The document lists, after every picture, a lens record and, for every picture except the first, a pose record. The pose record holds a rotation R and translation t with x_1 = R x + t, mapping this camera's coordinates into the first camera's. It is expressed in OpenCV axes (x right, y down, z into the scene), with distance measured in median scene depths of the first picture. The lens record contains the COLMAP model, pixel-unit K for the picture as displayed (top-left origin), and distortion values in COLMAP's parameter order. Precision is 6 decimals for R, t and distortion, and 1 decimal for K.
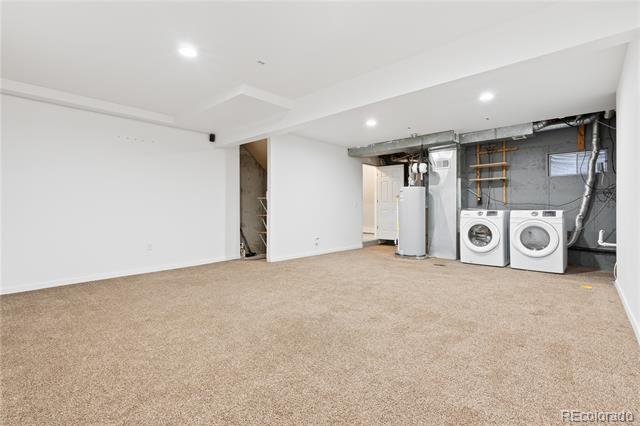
lens RADIAL K [[291.3, 0, 318.2], [0, 291.3, 210.0], [0, 0, 1]] dist [-0.008624, 0.003276]
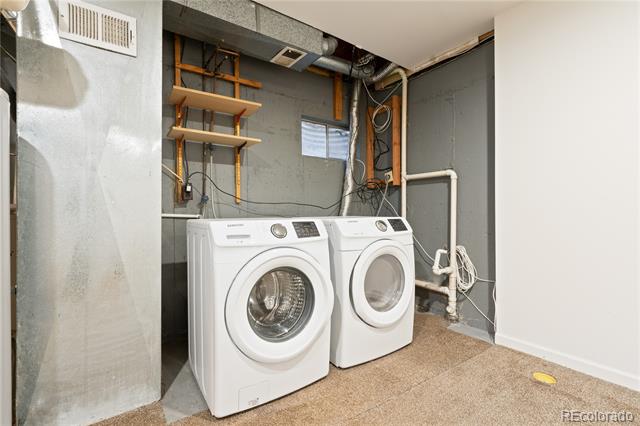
lens RADIAL K [[291.3, 0, 317.1], [0, 291.3, 211.6], [0, 0, 1]] dist [-0.008624, 0.003276]
pose [[0.202394, -0.001134, 0.979304, 0.268552], [0.004760, 0.999989, 0.000175, -0.008133], [-0.979293, 0.004626, 0.202397, 0.899113]]
